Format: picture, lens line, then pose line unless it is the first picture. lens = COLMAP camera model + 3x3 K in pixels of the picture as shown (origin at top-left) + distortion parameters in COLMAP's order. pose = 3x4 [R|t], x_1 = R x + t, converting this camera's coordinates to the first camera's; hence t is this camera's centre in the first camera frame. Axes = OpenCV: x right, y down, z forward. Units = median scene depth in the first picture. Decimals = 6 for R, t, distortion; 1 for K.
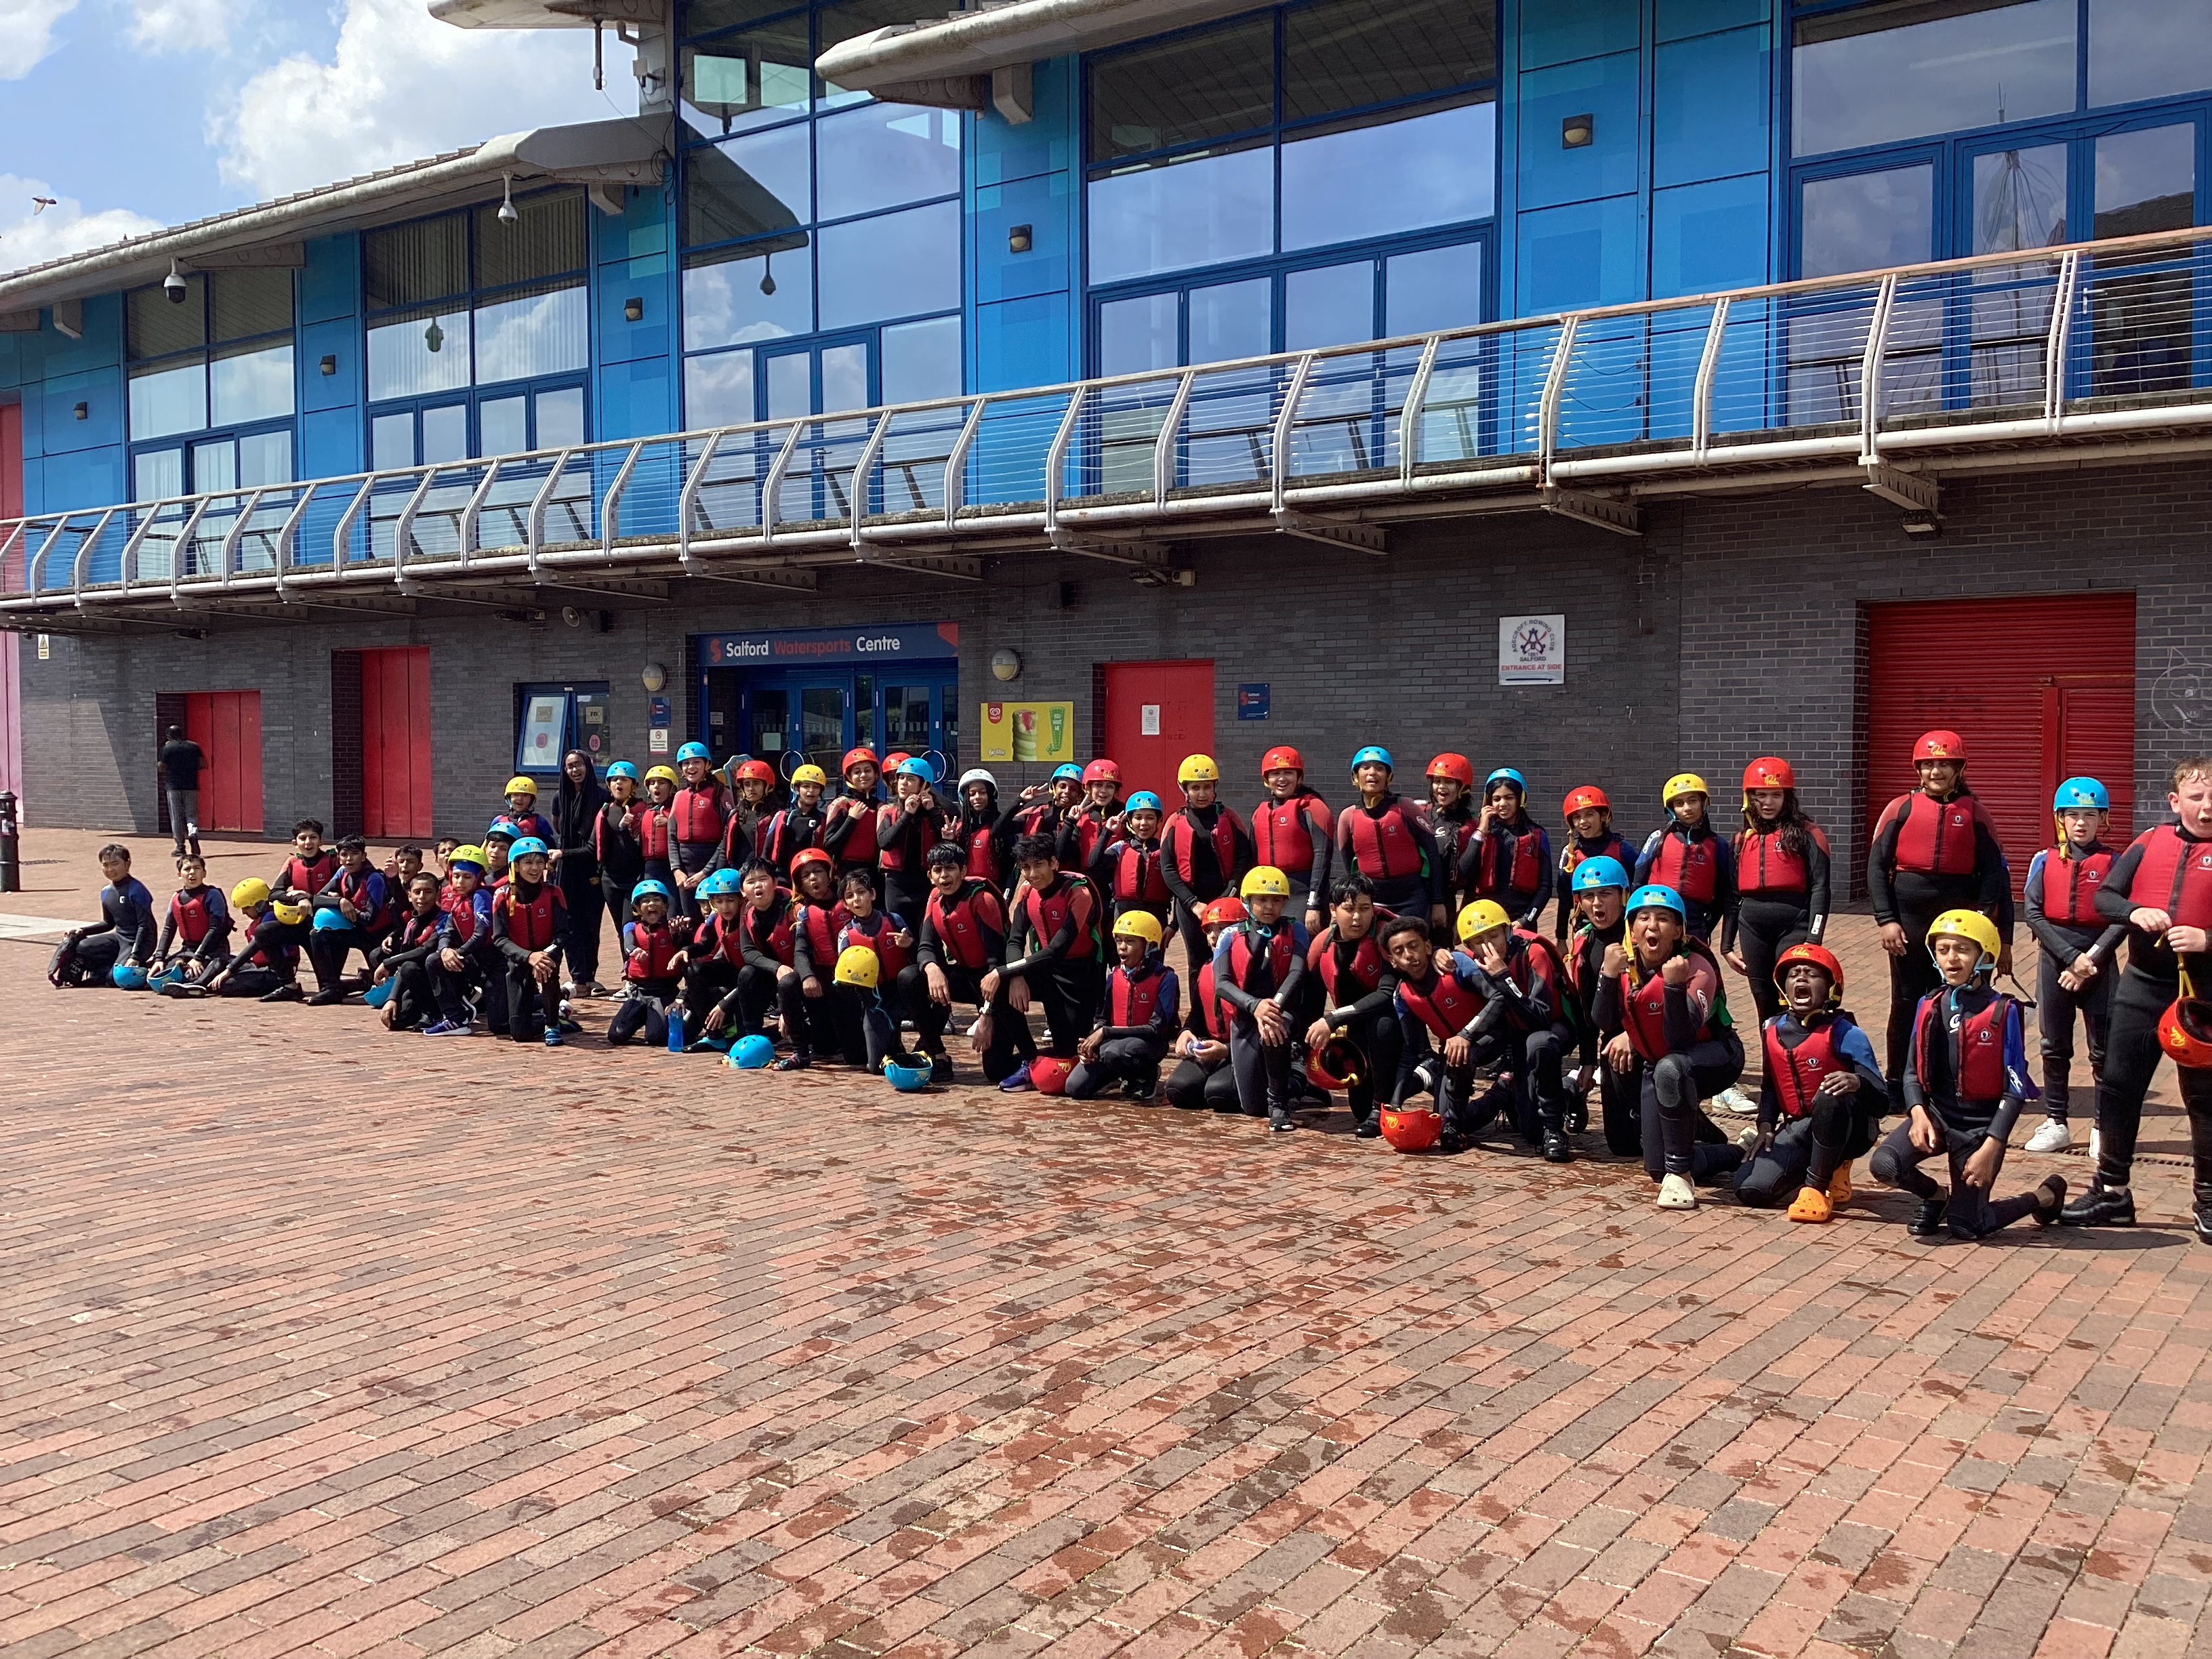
lens RADIAL K [[2032.5, 0, 1106.0], [0, 2032.5, 829.5], [0, 0, 1]] dist [0.159165, -0.278457]
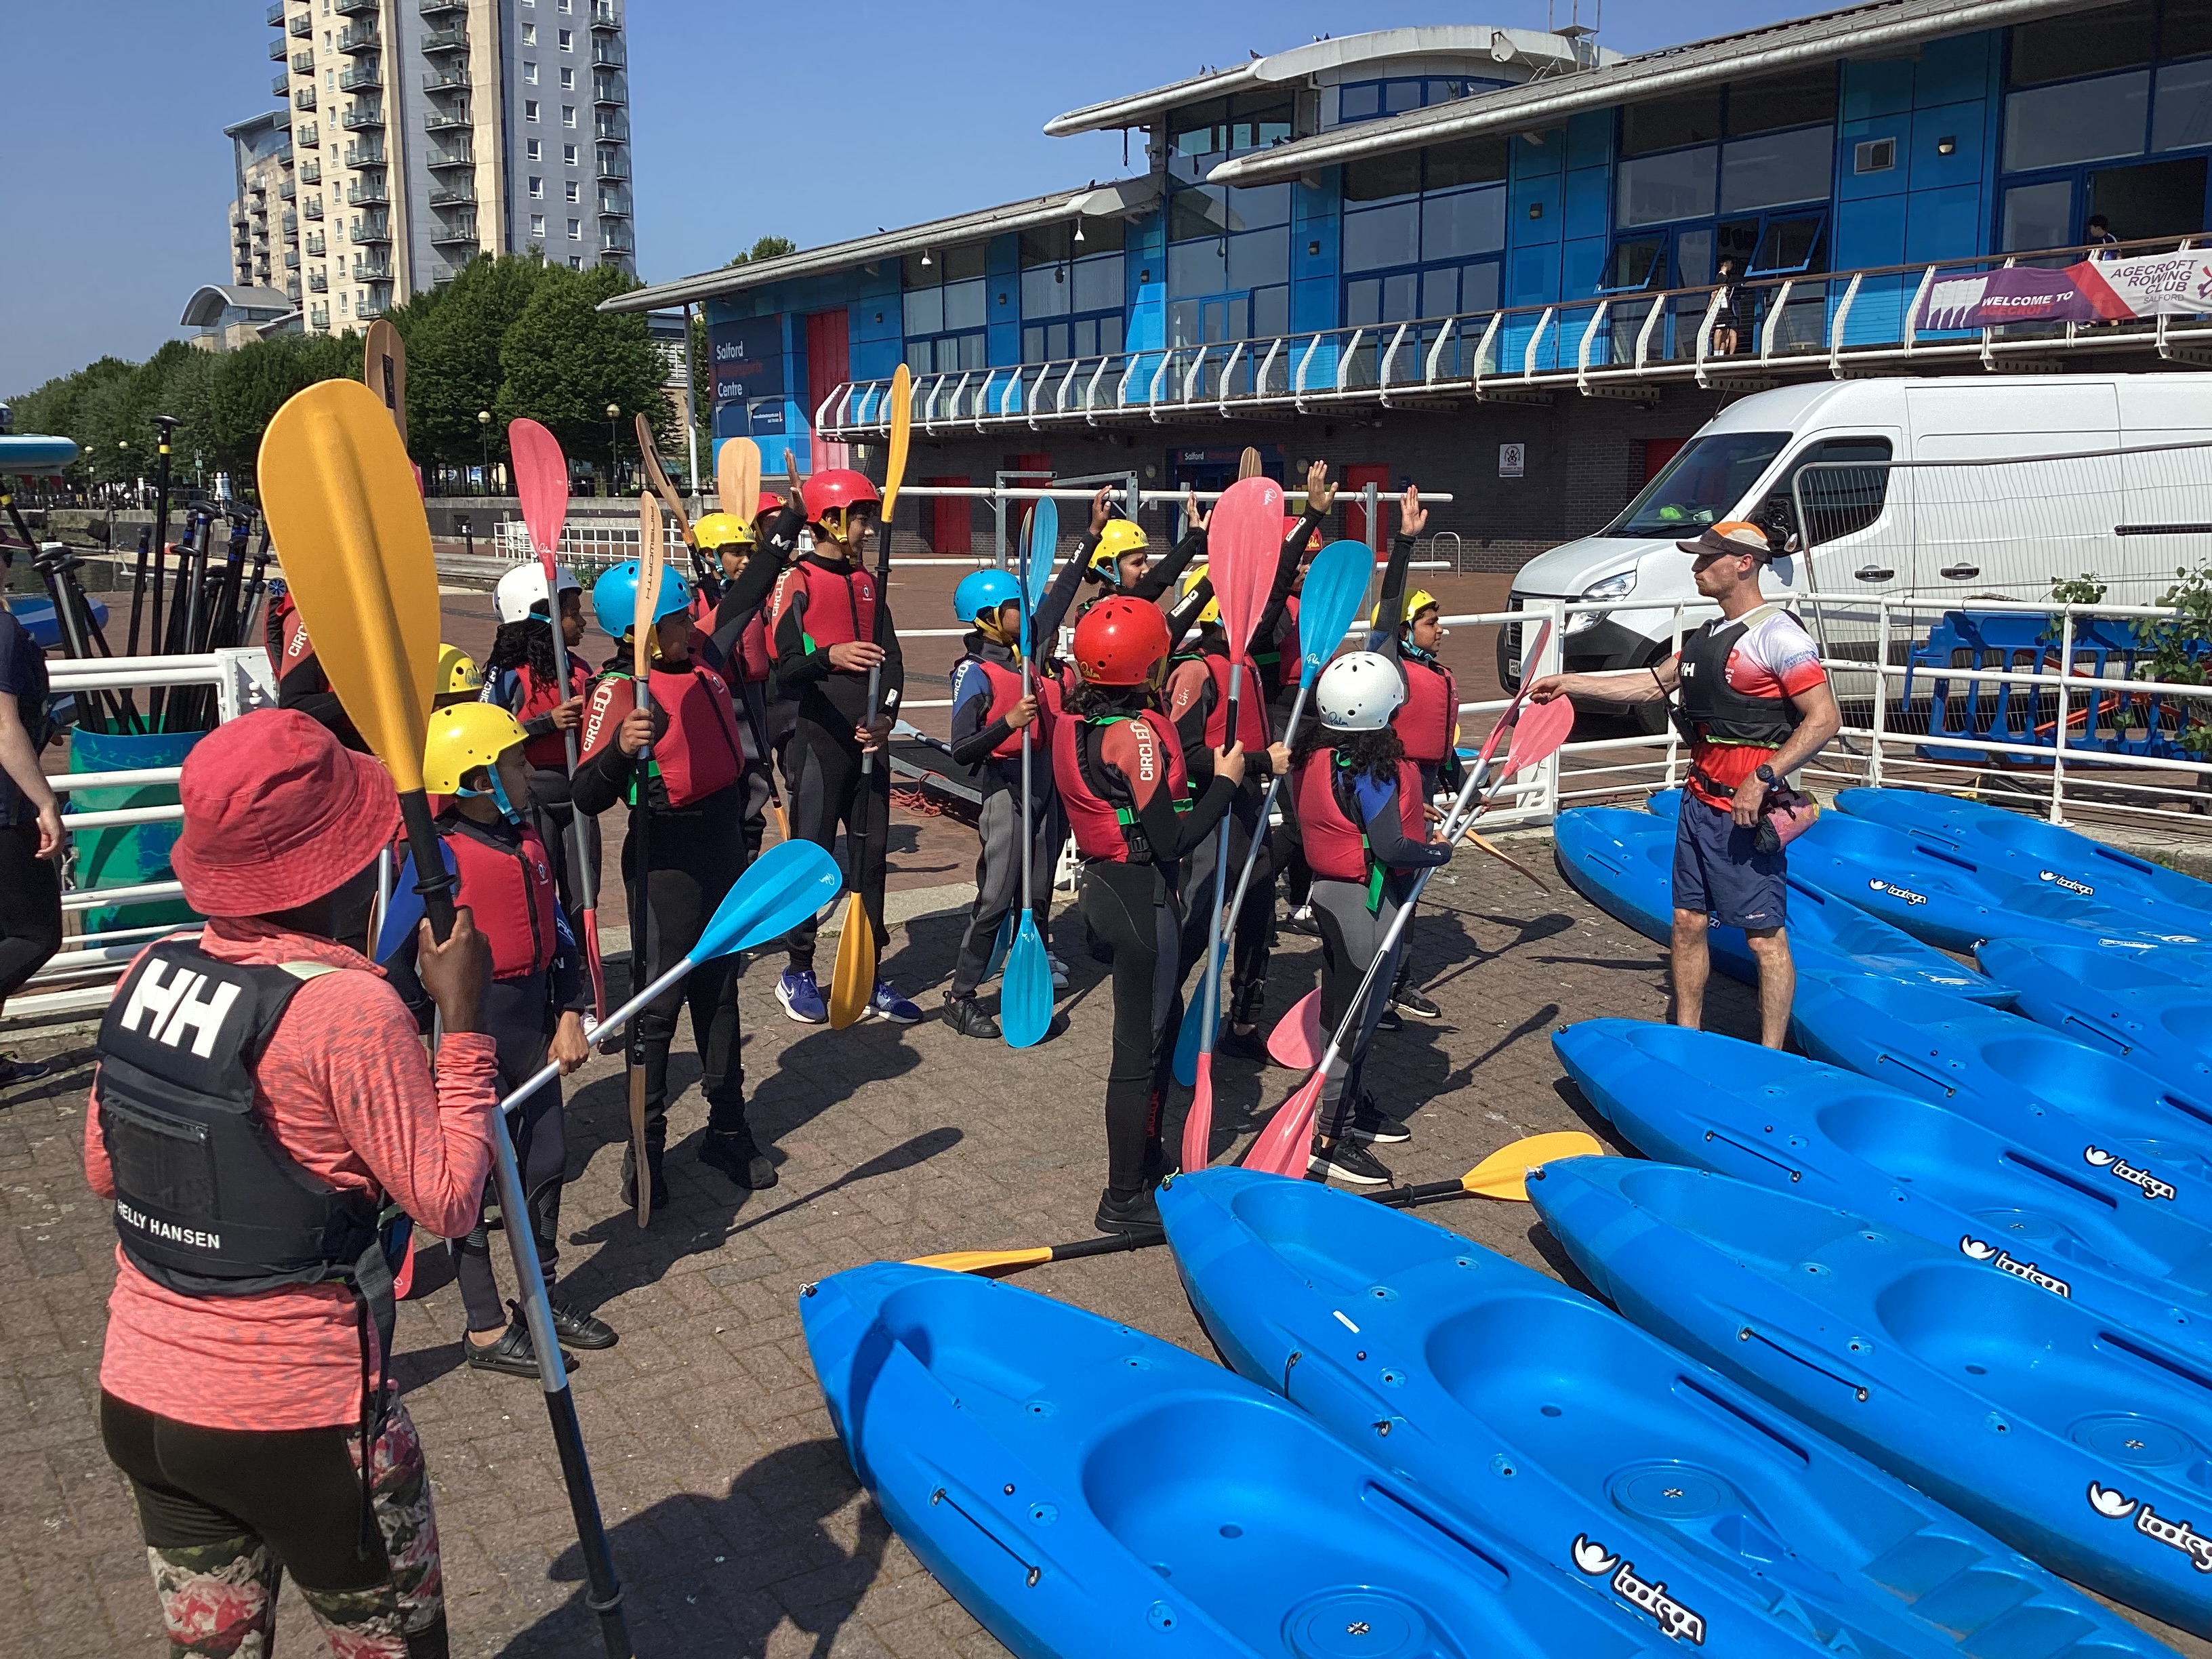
lens RADIAL K [[2032.5, 0, 1106.0], [0, 2032.5, 829.5], [0, 0, 1]] dist [0.159165, -0.278457]
pose [[0.946640, 0.046893, -0.318864, 0.377737], [-0.008376, 0.992604, 0.121110, 0.029425], [0.322185, -0.111977, 0.940031, -0.885378]]
